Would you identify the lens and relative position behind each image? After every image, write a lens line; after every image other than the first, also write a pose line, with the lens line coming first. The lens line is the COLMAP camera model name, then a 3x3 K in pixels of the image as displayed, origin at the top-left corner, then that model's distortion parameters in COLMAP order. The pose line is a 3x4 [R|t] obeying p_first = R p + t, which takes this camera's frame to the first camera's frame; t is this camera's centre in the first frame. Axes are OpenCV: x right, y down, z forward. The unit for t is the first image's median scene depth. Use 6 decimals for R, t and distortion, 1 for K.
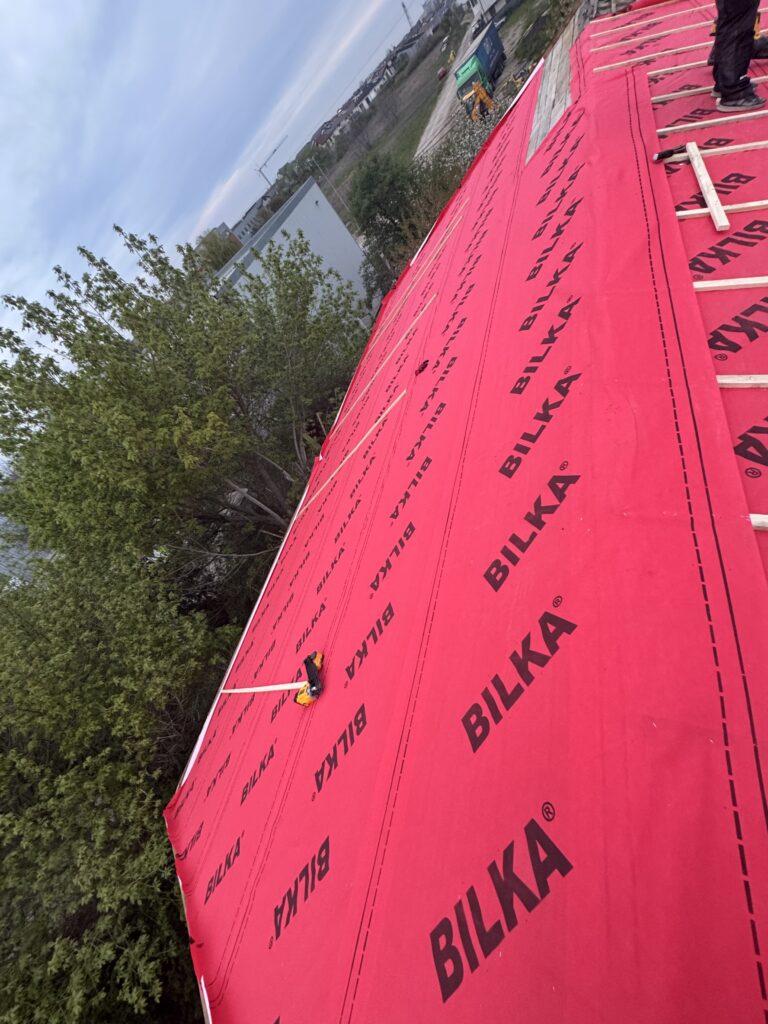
lens RADIAL K [[410.3, 0, 383.8], [0, 410.3, 512.0], [0, 0, 1]] dist [-0.003631, 0.000610]
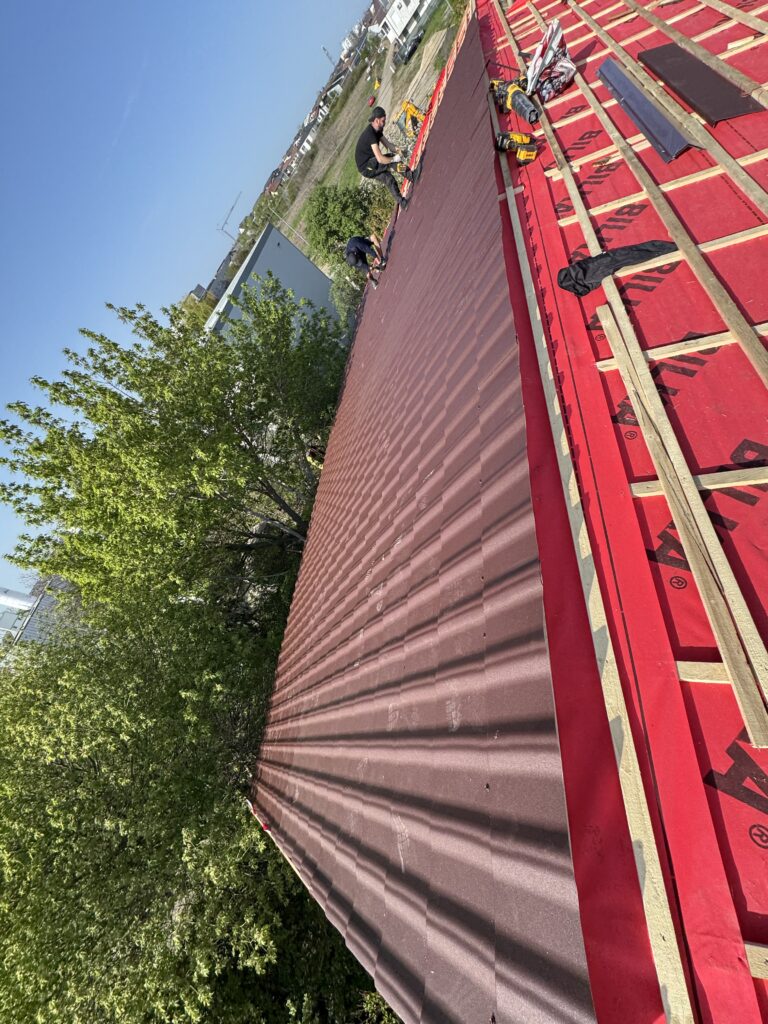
lens RADIAL K [[410.3, 0, 383.8], [0, 410.3, 509.5], [0, 0, 1]] dist [-0.003631, 0.000610]
pose [[0.977141, -0.207926, -0.044301, 0.023898], [0.205920, 0.977492, -0.045895, 0.070991], [0.052847, 0.035724, 0.997963, -0.073372]]
